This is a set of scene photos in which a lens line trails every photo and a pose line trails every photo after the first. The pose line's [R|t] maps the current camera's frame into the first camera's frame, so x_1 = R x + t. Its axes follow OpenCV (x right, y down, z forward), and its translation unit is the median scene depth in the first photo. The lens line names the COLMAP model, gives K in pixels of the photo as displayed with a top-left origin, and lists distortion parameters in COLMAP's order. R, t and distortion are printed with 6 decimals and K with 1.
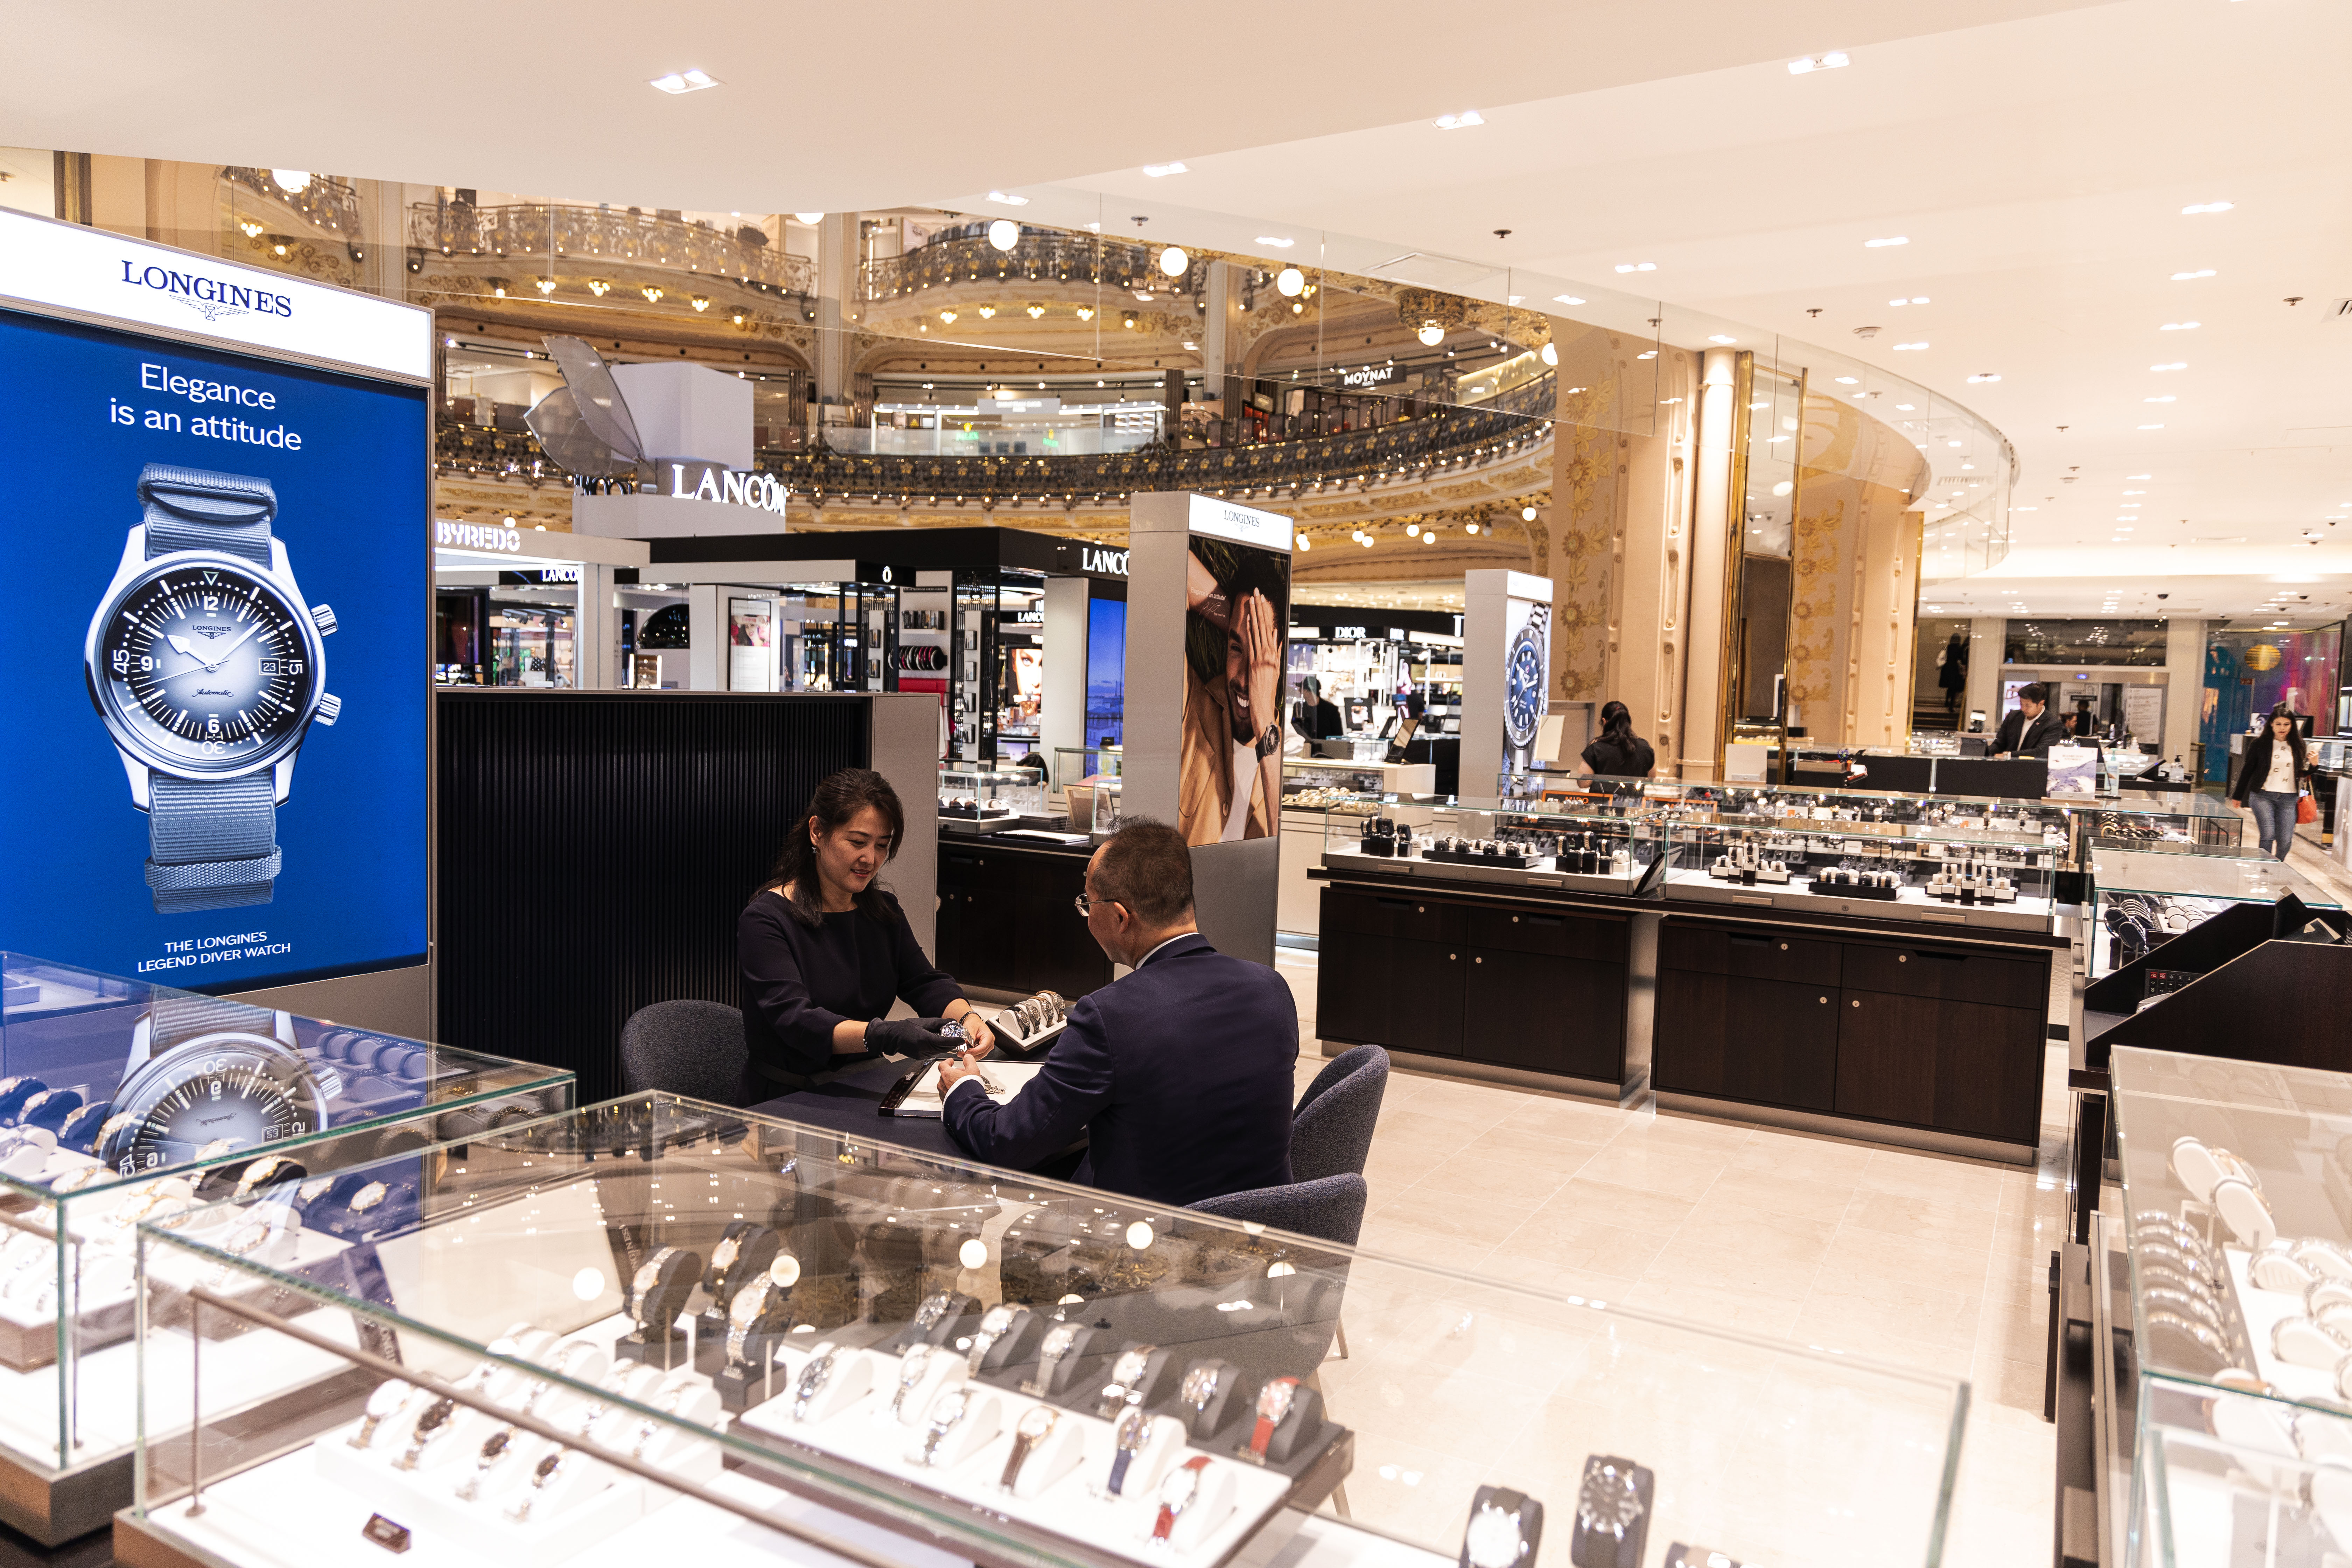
lens RADIAL K [[1579.0, 0, 1187.6], [0, 1579.0, 791.1], [0, 0, 1]] dist [0.002718, -0.000430]
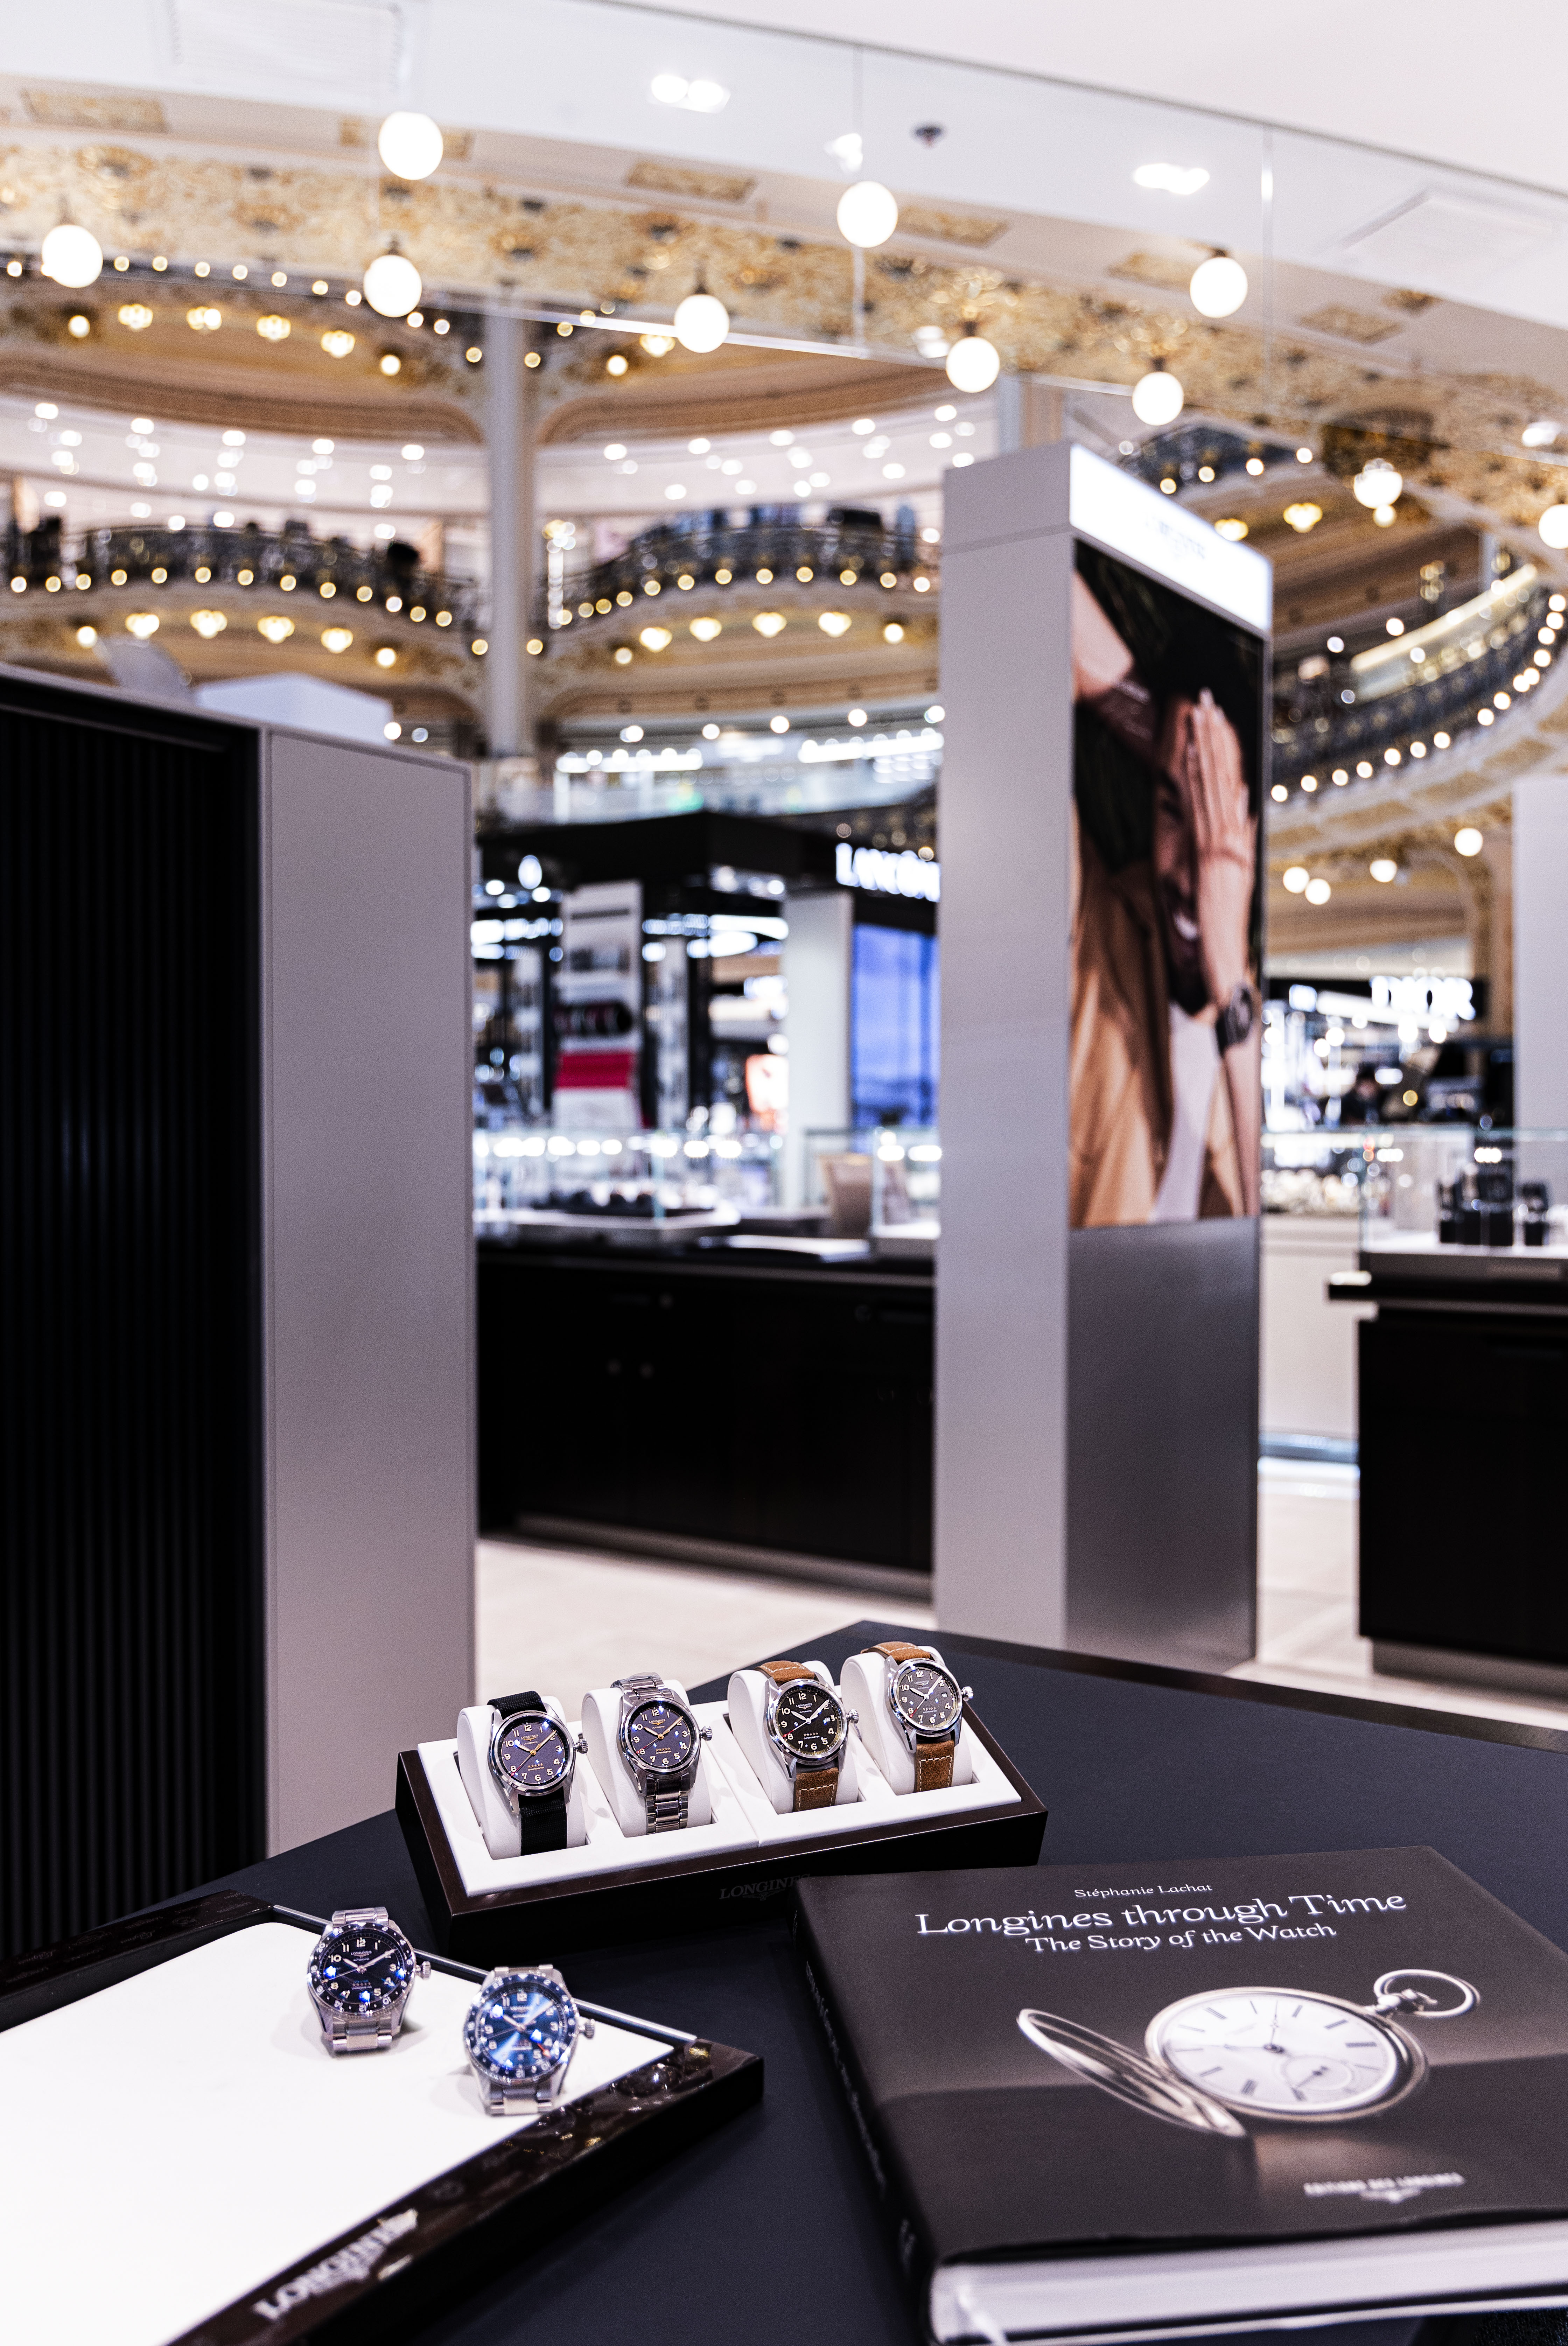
lens RADIAL K [[2000.3, 0, 787.3], [0, 2000.3, 1159.7], [0, 0, 1]] dist [-0.050623, -0.017871]
pose [[0.995184, -0.028432, -0.093815, -0.017909], [0.022982, 0.998013, -0.058676, 0.027229], [0.095297, 0.056237, 0.993859, 0.237947]]
